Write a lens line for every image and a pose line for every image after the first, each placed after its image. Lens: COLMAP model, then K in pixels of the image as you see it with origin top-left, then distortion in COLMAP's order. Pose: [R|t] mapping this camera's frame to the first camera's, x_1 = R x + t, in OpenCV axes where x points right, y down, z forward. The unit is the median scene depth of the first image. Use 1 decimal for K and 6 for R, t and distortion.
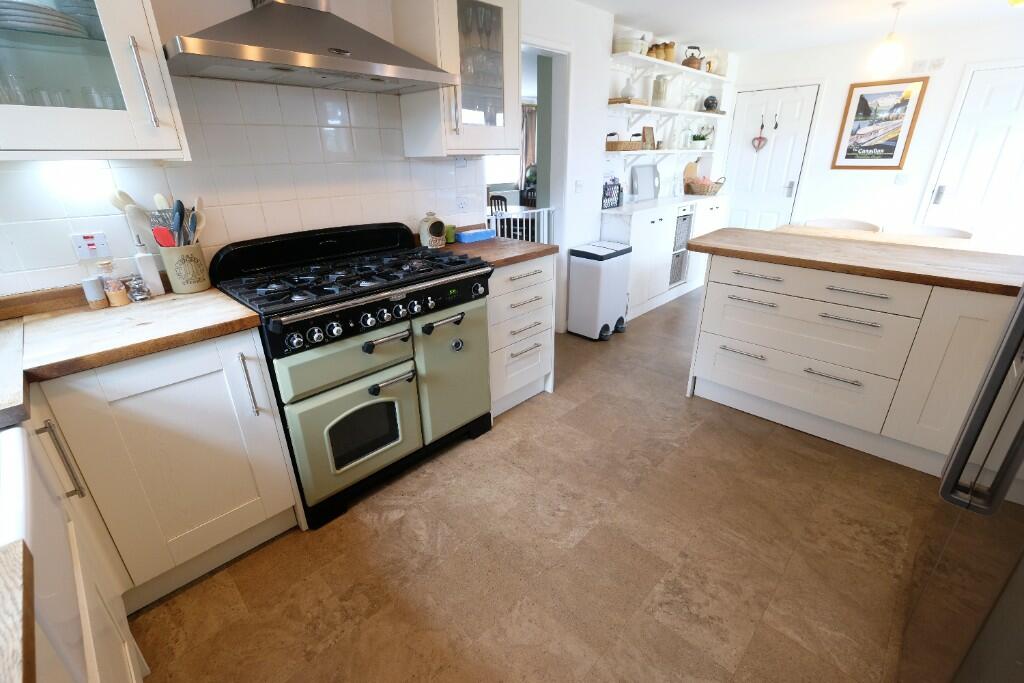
lens RADIAL K [[445.1, 0, 513.5], [0, 445.1, 339.2], [0, 0, 1]] dist [-0.003135, 0.001068]
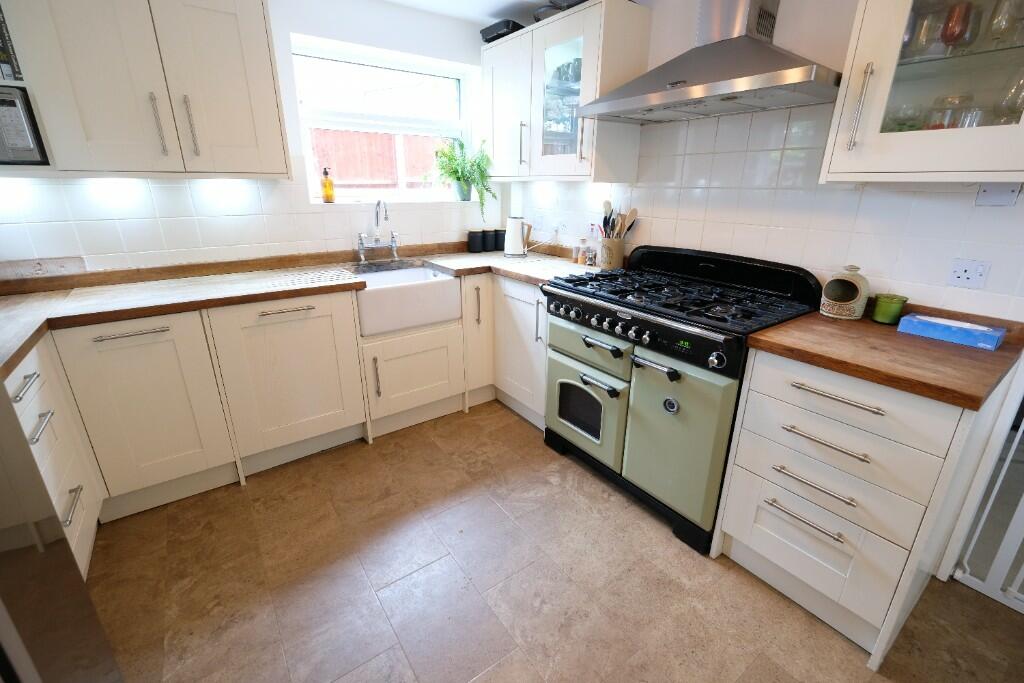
lens RADIAL K [[445.1, 0, 511.5], [0, 445.1, 338.6], [0, 0, 1]] dist [-0.003135, 0.001068]
pose [[-0.176912, 0.335184, -0.925394, 0.692833], [-0.381387, 0.843418, 0.378404, -0.310148], [0.907329, 0.419877, -0.021376, 0.738489]]
